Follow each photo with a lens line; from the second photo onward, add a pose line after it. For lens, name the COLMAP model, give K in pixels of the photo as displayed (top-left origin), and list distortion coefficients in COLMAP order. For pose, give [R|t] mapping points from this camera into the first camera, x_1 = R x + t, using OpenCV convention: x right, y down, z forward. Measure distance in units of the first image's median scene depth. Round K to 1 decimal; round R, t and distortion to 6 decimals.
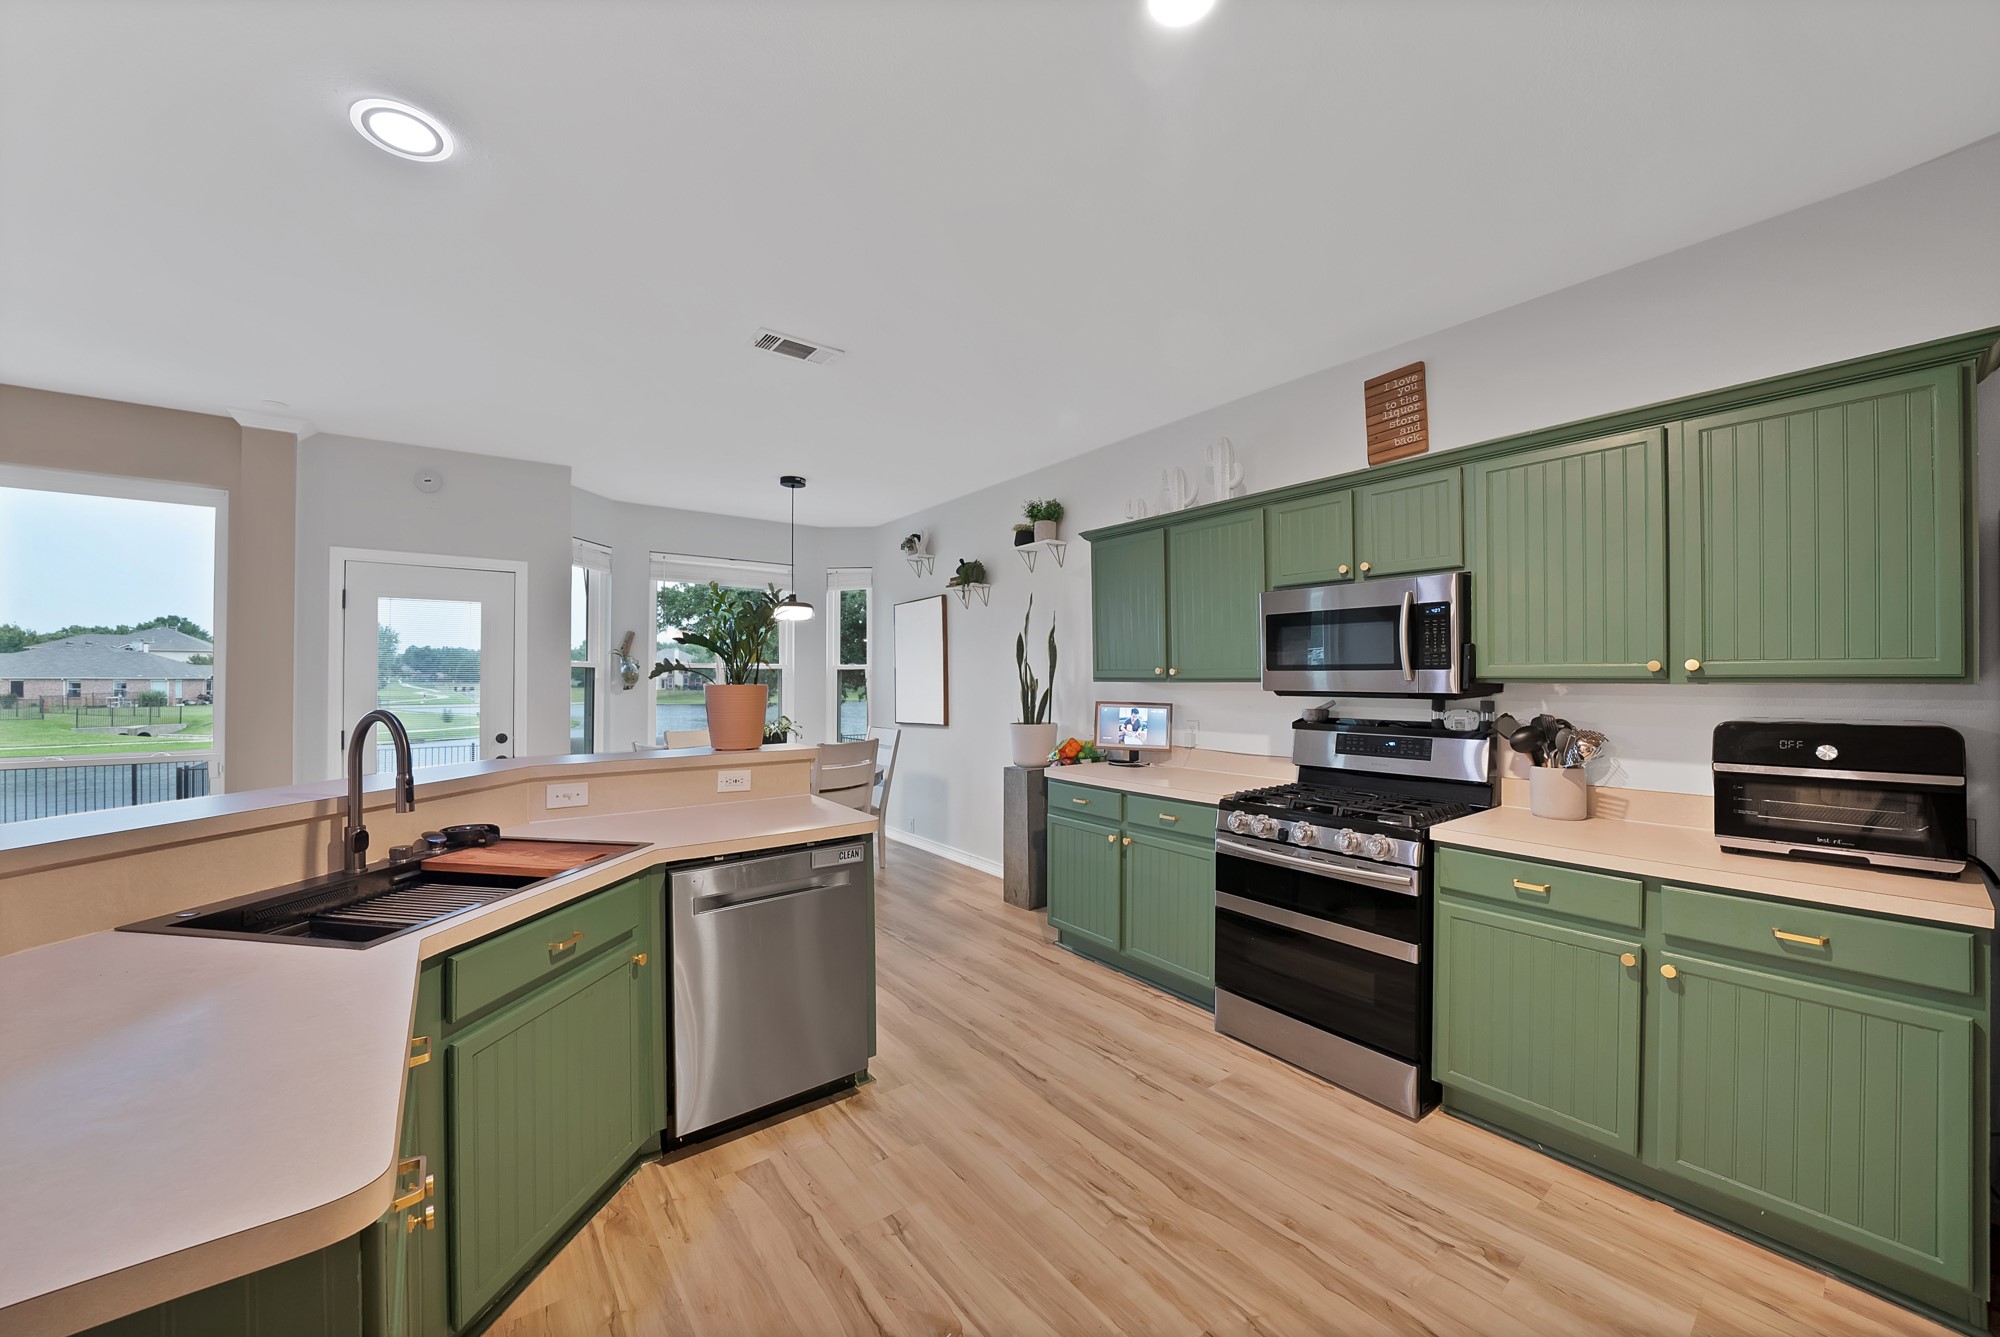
lens RADIAL K [[715.5, 0, 996.0], [0, 715.5, 679.4], [0, 0, 1]] dist [-0.025460, 0.001539]
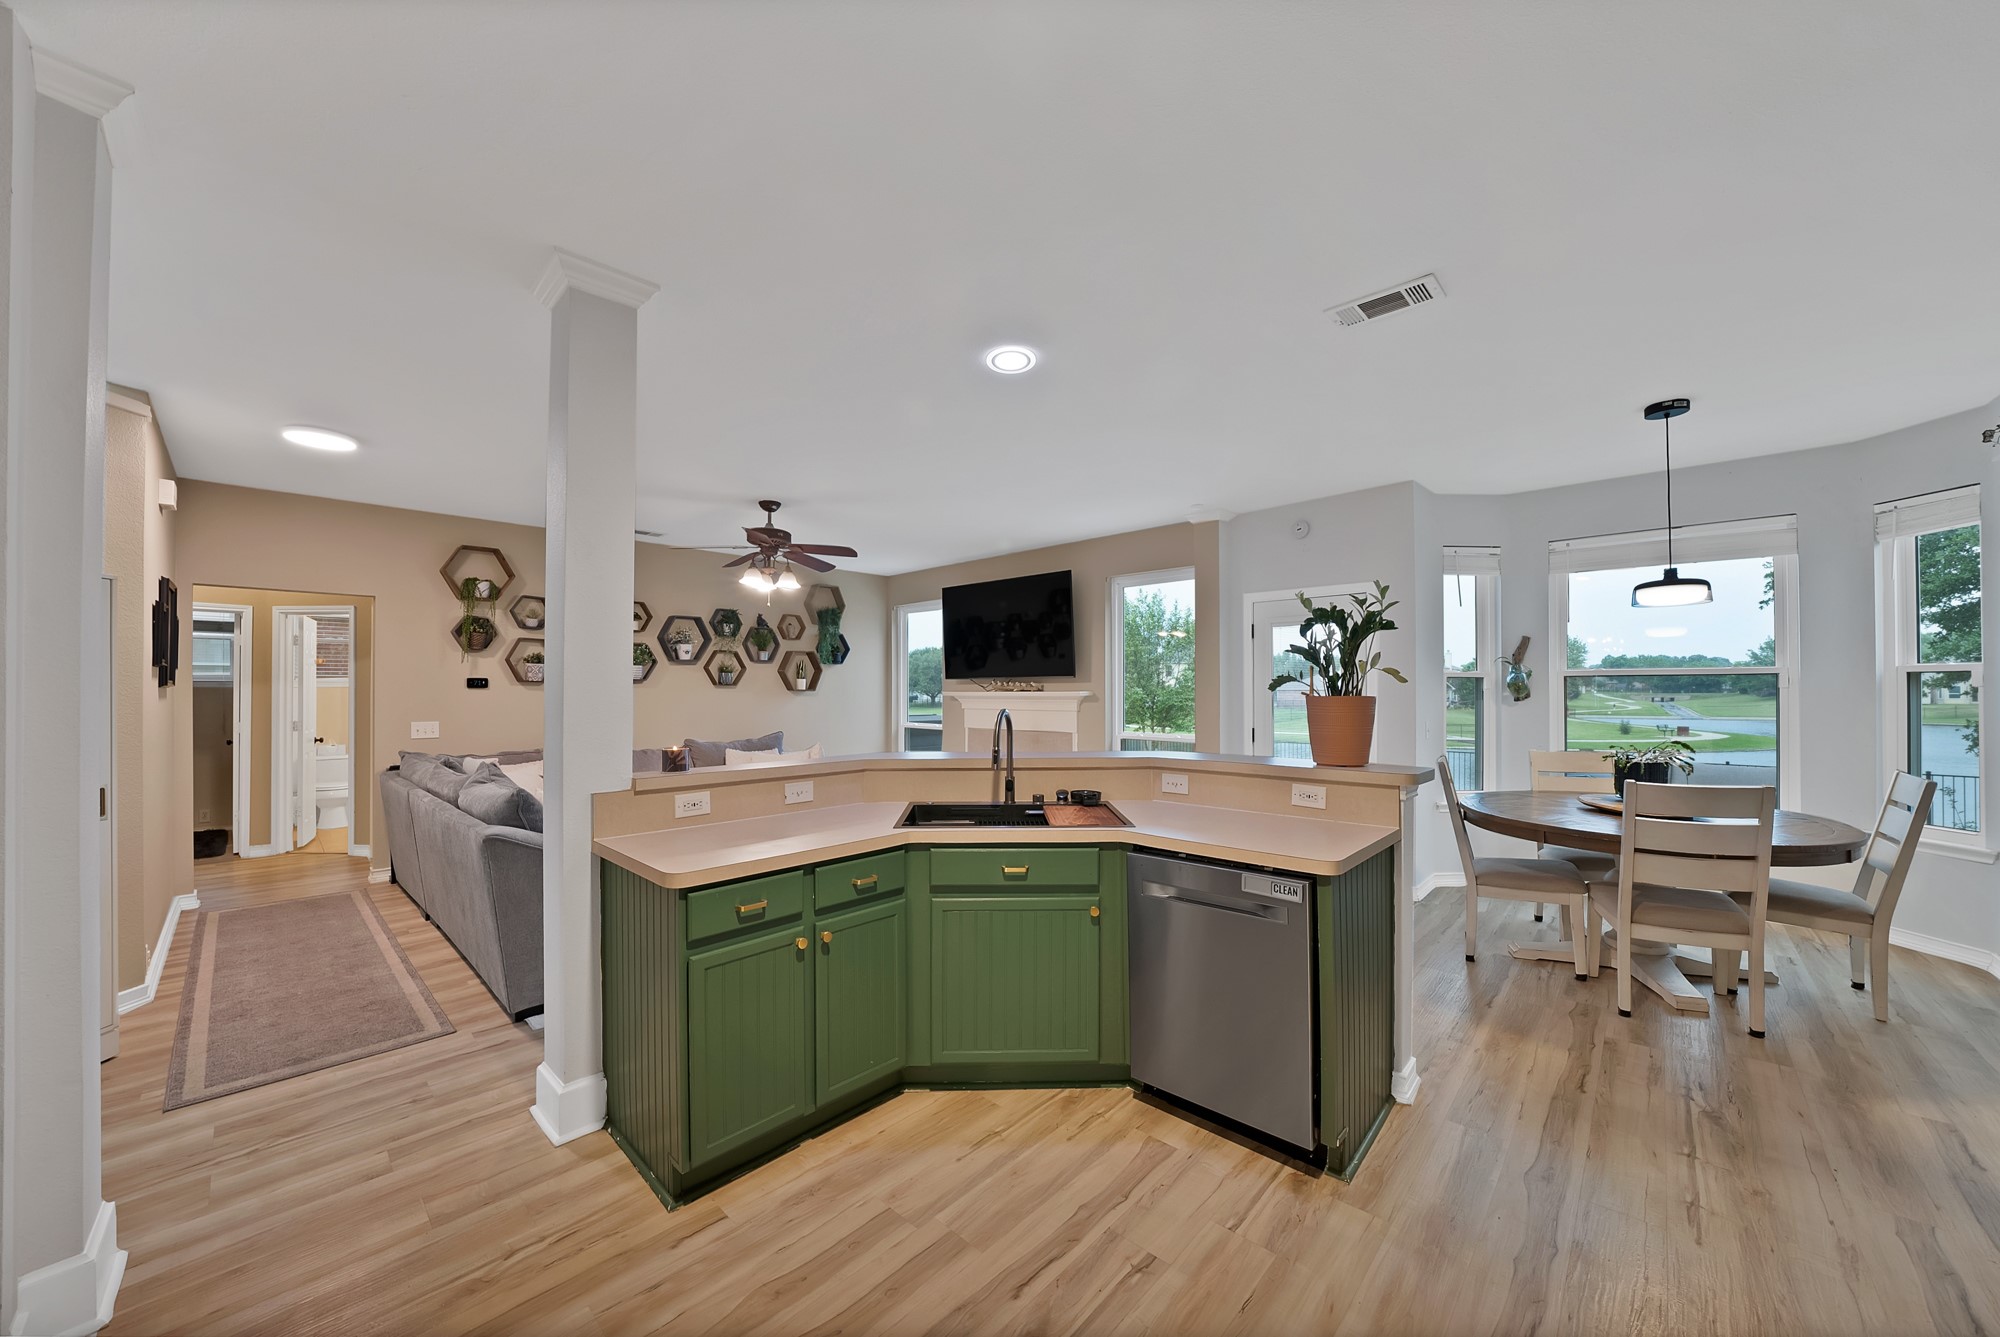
lens RADIAL K [[715.5, 0, 1008.3], [0, 715.5, 684.9], [0, 0, 1]] dist [-0.025460, 0.001539]
pose [[0.171566, -0.007542, -0.985144, 0.489532], [0.001193, 0.999972, -0.007448, -0.000743], [0.985172, 0.000103, 0.171570, 0.418135]]
